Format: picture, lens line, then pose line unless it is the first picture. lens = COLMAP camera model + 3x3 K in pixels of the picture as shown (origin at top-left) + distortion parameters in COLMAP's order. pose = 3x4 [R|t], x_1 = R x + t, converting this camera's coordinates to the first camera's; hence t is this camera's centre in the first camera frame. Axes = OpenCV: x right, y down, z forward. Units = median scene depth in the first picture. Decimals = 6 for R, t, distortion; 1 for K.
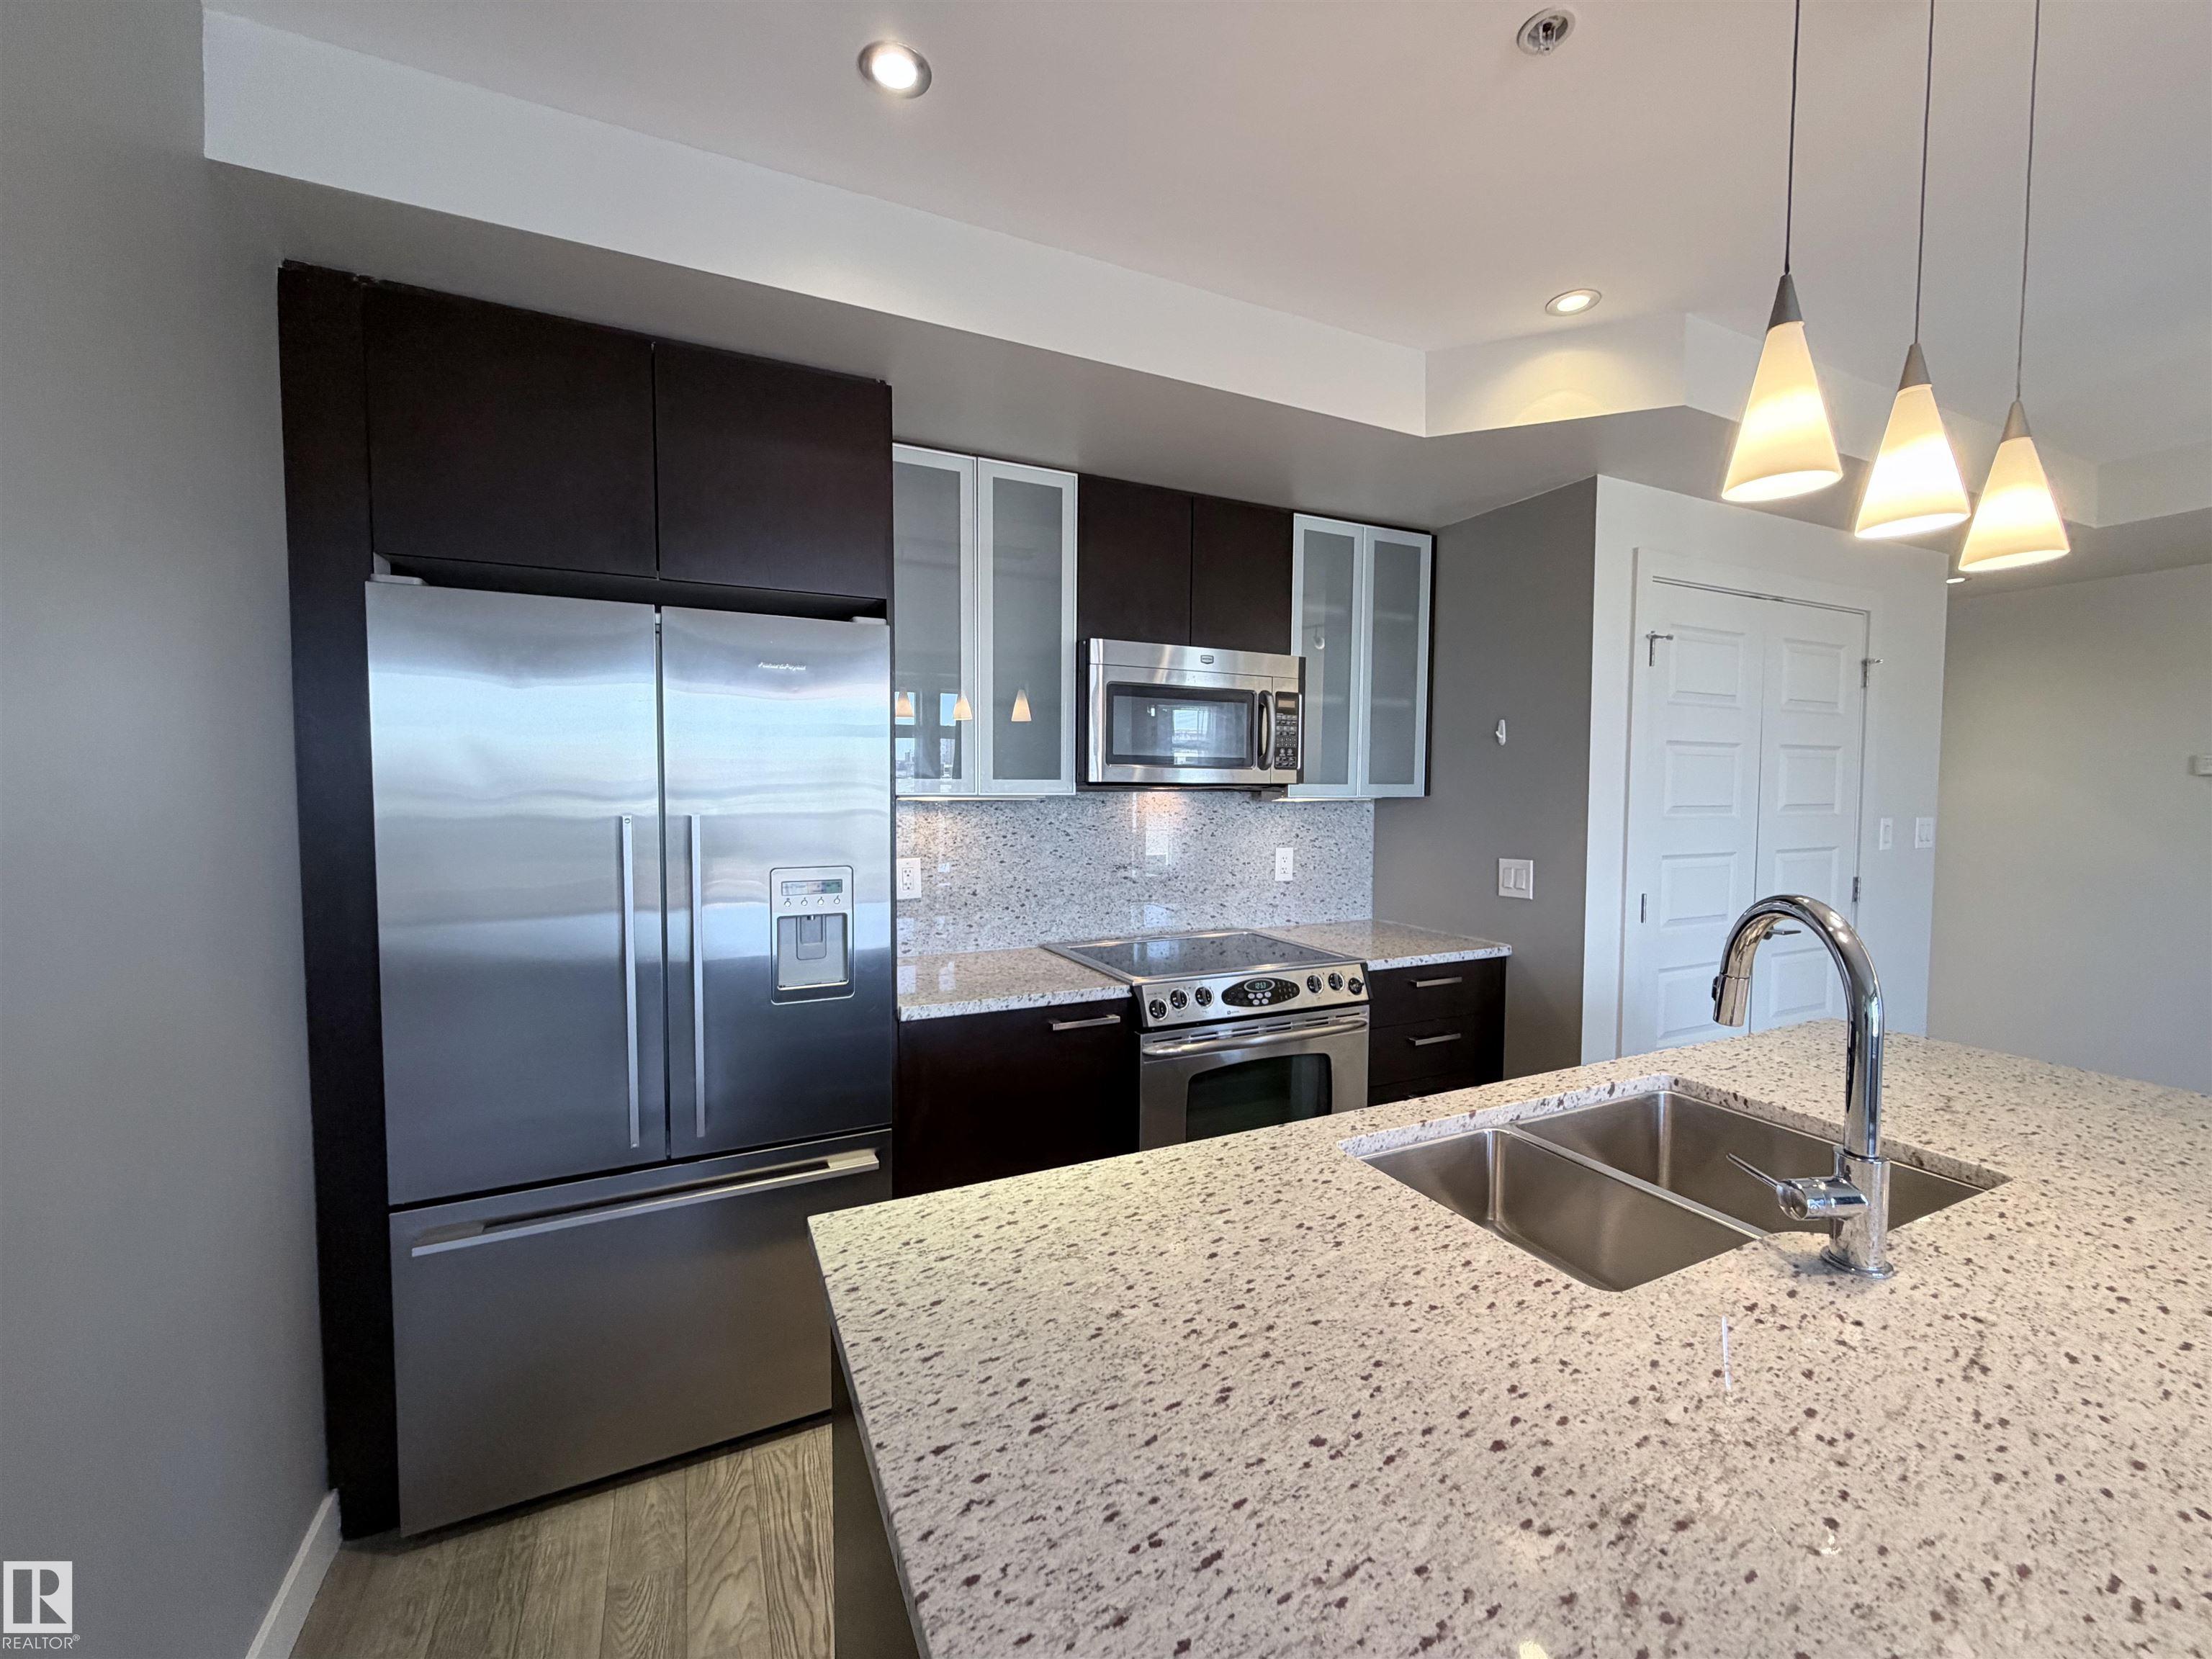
lens RADIAL K [[881.7, 0, 1101.7], [0, 881.7, 829.7], [0, 0, 1]] dist [0.000998, 0.000006]
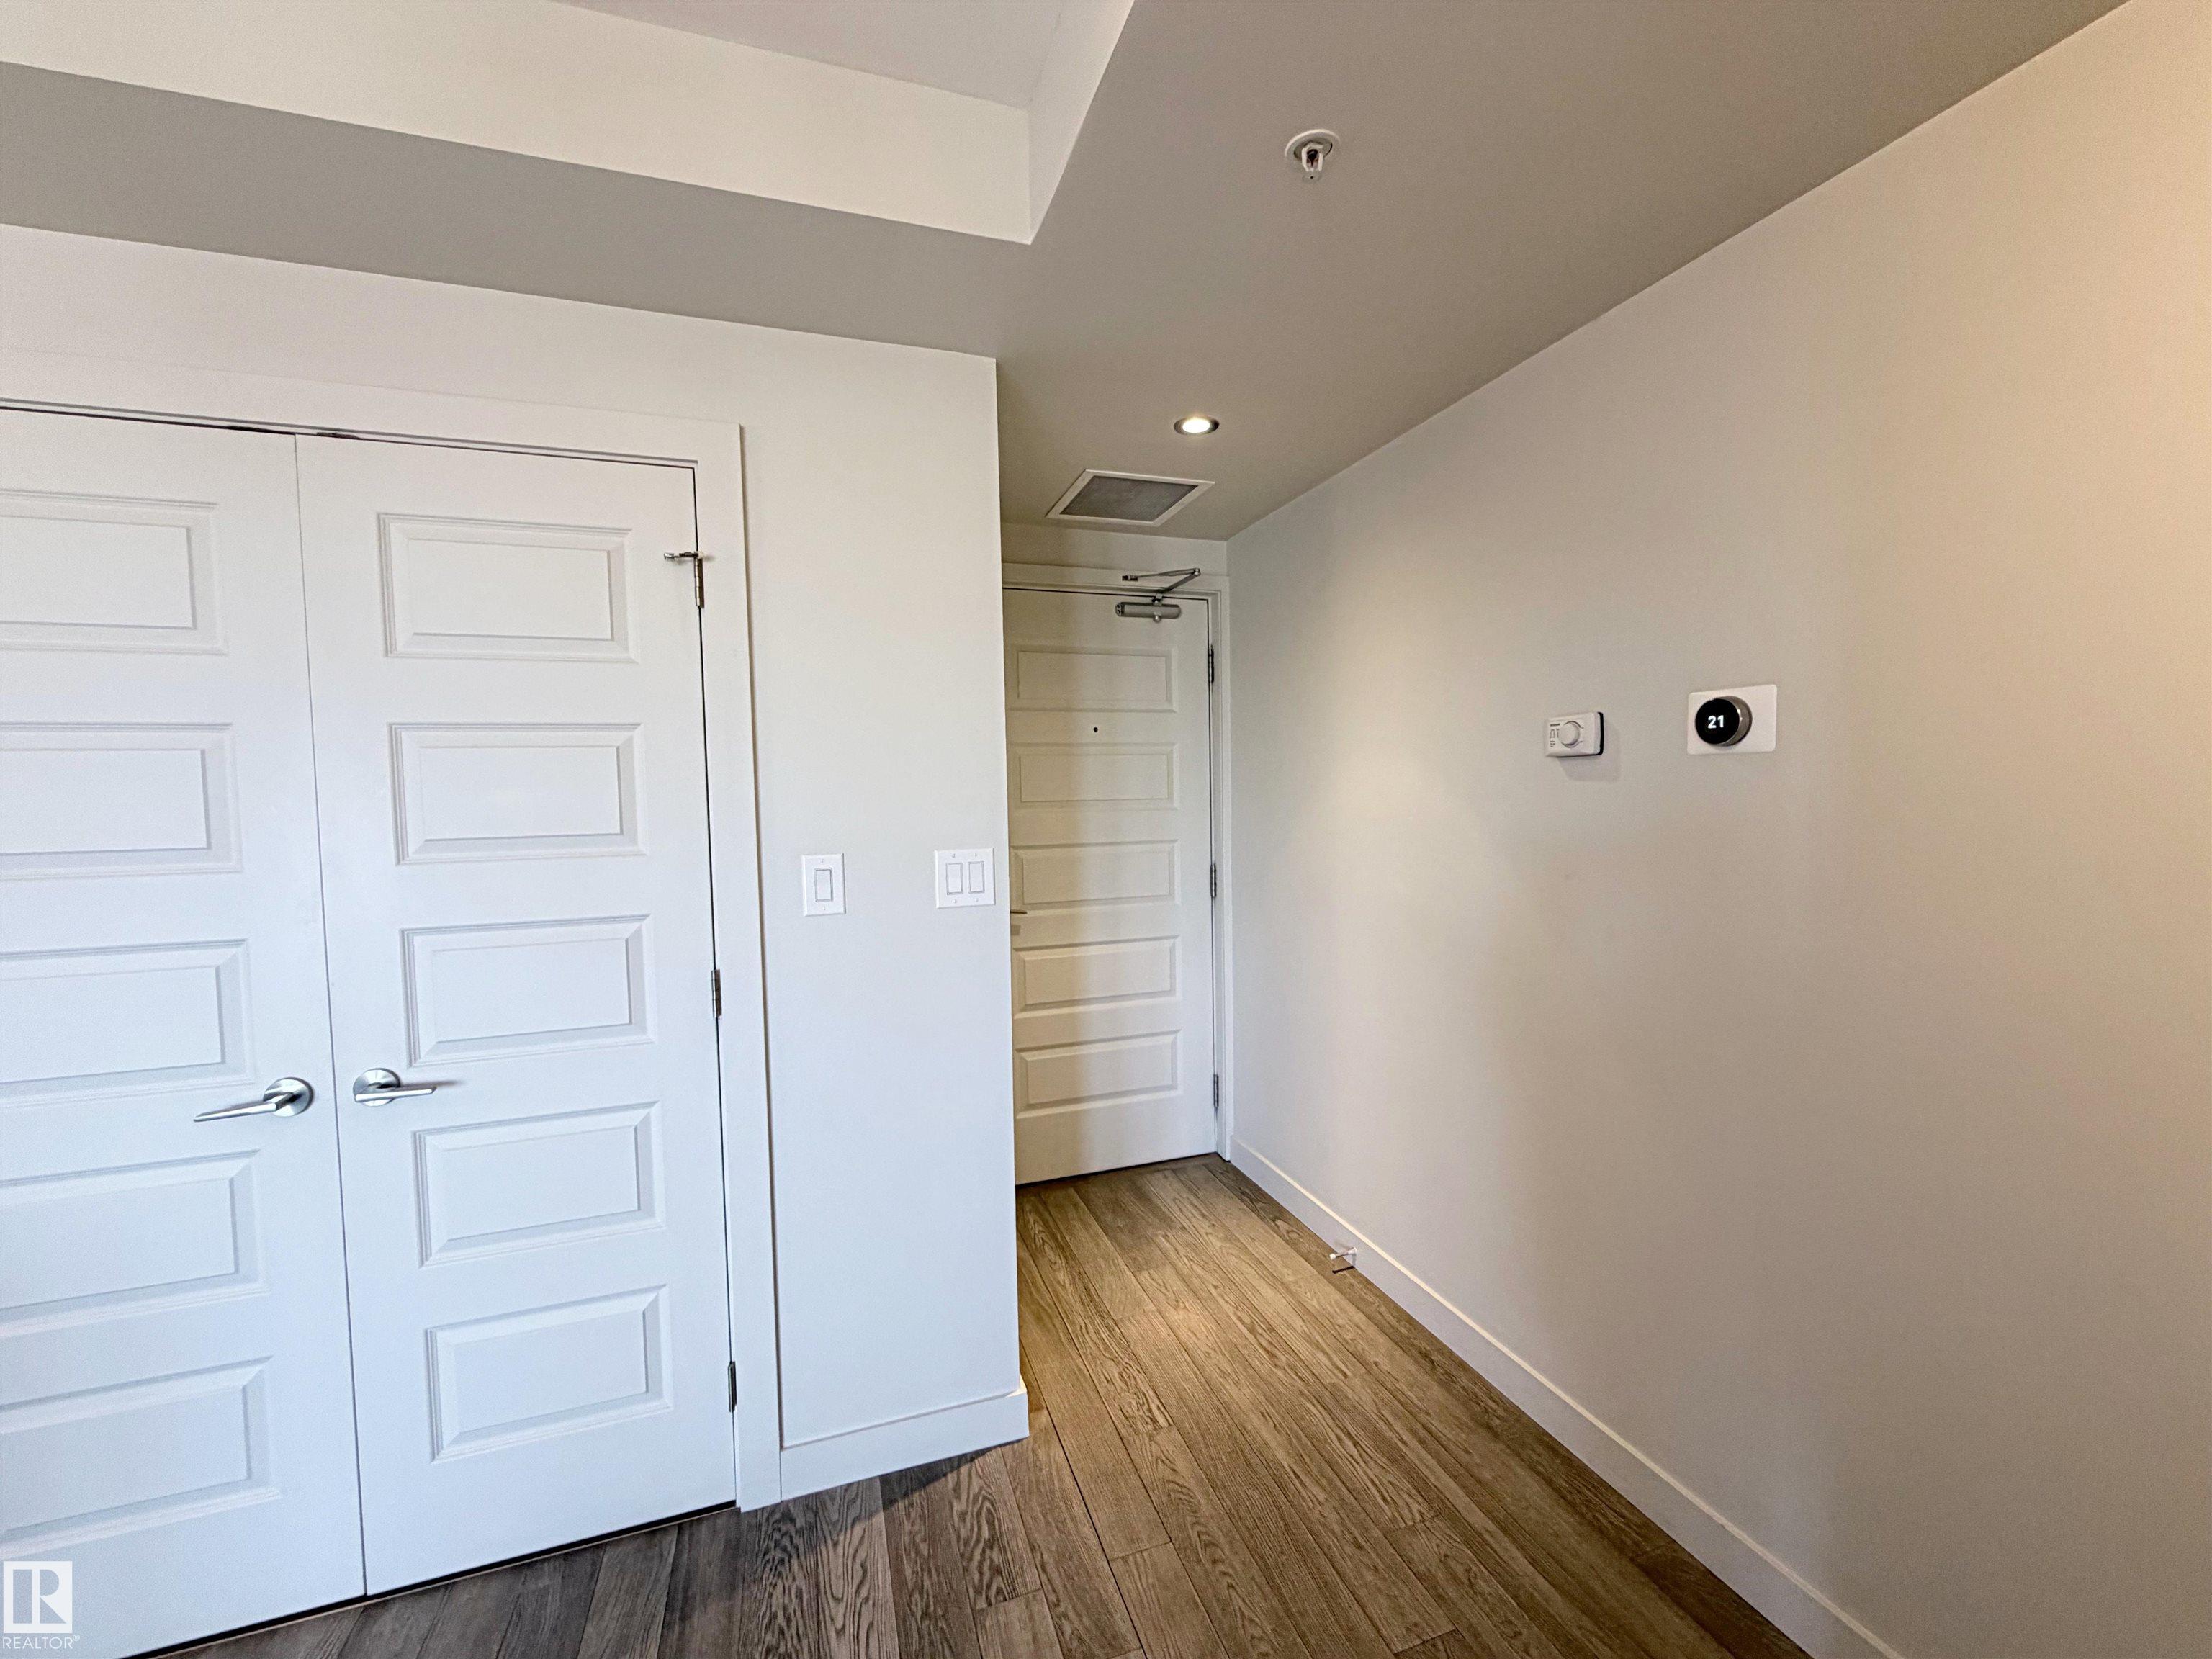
lens RADIAL K [[881.7, 0, 1101.7], [0, 881.7, 829.7], [0, 0, 1]] dist [0.000998, 0.000006]
pose [[0.993246, -0.016422, -0.114860, 1.511417], [0.016352, 0.999865, -0.001551, -0.033337], [0.114870, -0.000338, 0.993381, 0.663817]]
